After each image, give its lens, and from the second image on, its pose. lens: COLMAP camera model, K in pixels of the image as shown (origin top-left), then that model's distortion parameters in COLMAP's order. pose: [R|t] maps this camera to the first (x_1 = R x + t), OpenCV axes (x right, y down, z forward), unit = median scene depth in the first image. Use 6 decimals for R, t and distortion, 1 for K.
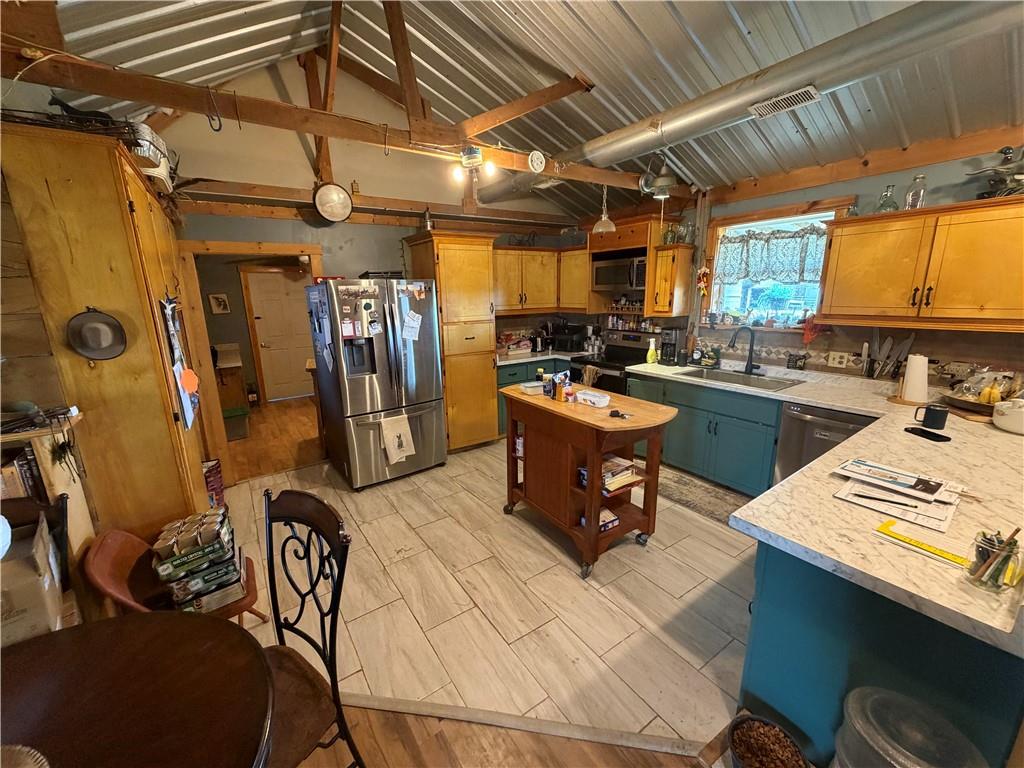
lens RADIAL K [[407.9, 0, 511.9], [0, 407.9, 384.4], [0, 0, 1]] dist [0.002280, 0.000165]
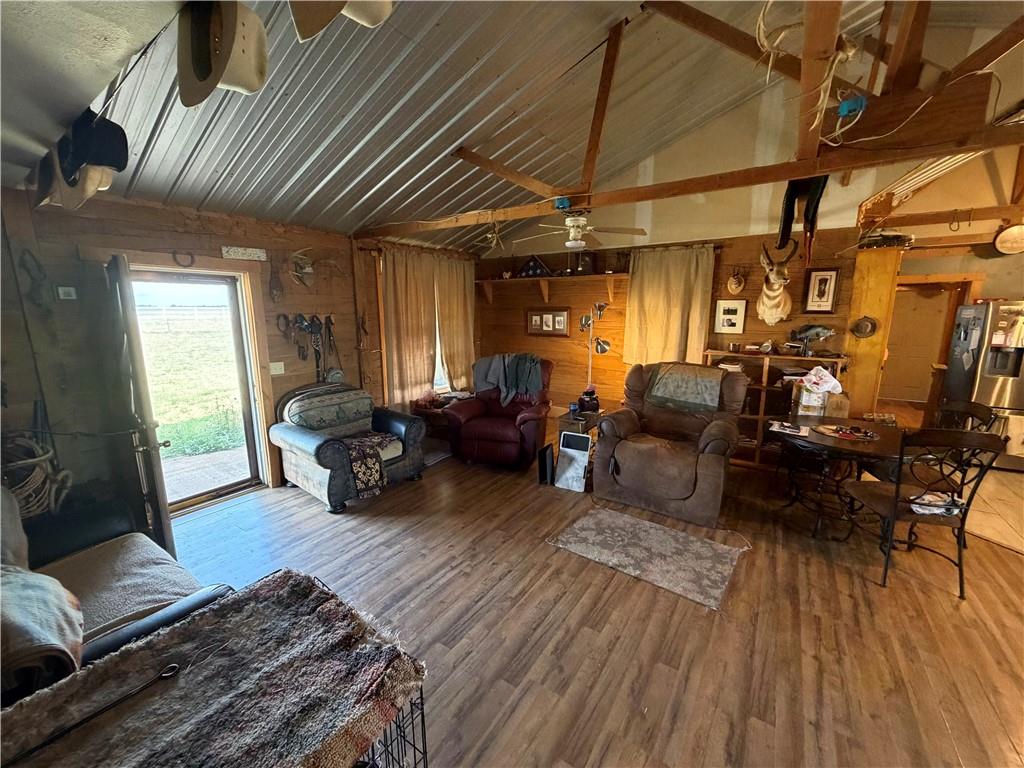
lens RADIAL K [[407.9, 0, 511.9], [0, 407.9, 384.9], [0, 0, 1]] dist [0.002280, 0.000165]
pose [[0.355699, 0.190381, -0.915005, 0.252154], [-0.215462, 0.969365, 0.117933, 0.175178], [0.909425, 0.155200, 0.385822, -0.837816]]
